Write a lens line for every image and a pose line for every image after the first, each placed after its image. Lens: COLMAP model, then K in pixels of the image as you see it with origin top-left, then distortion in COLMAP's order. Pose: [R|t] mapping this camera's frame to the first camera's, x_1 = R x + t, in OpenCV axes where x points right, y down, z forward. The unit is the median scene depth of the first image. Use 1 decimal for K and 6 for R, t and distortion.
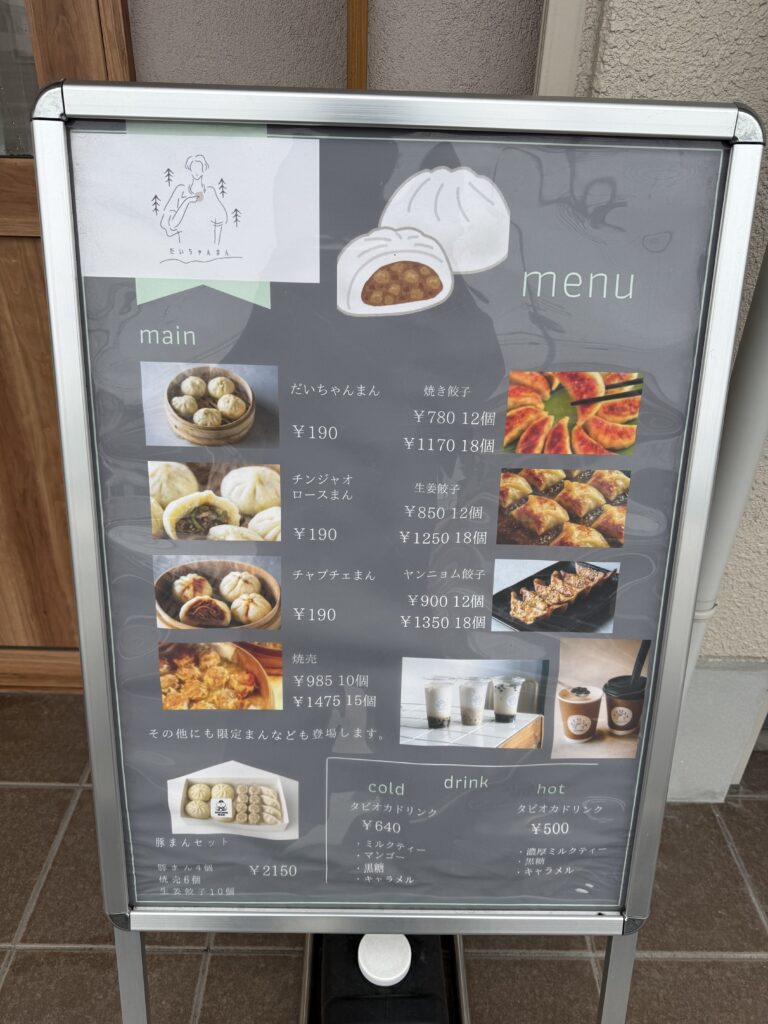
lens RADIAL K [[726.9, 0, 381.2], [0, 726.9, 510.2], [0, 0, 1]] dist [0.014969, -0.003678]
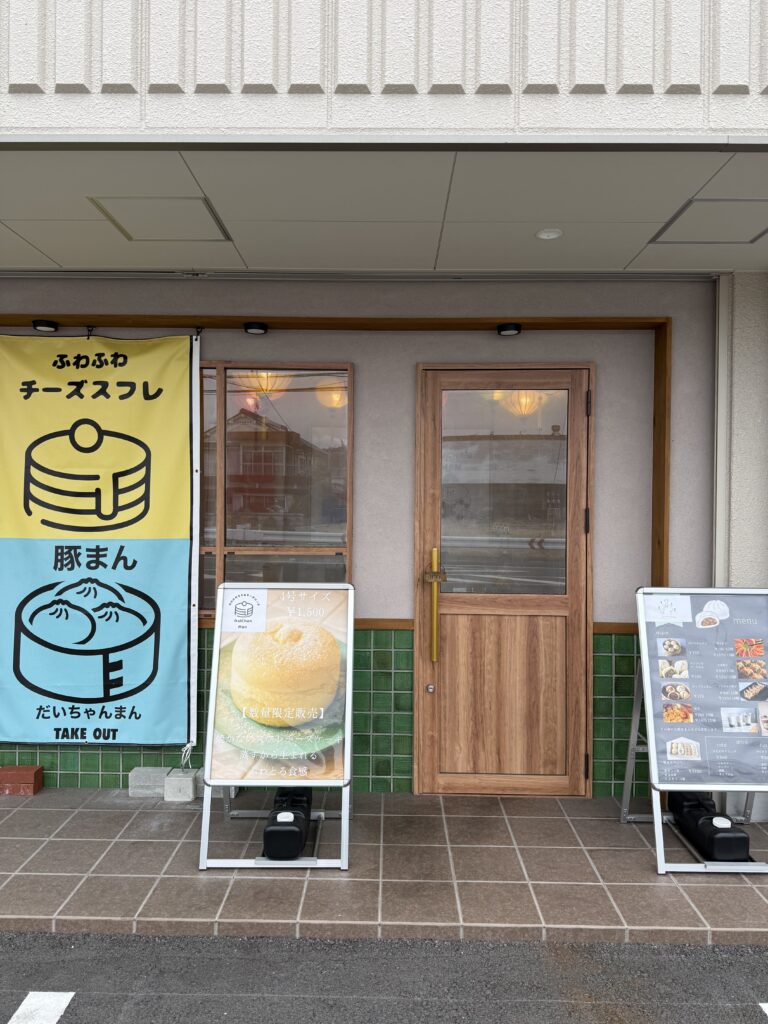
lens RADIAL K [[726.9, 0, 385.0], [0, 726.9, 509.1], [0, 0, 1]] dist [0.014969, -0.003678]
pose [[0.999605, -0.021228, -0.018393, -1.872672], [0.009625, 0.874070, -0.485705, 1.273348], [0.026387, 0.485336, 0.873929, -3.409607]]
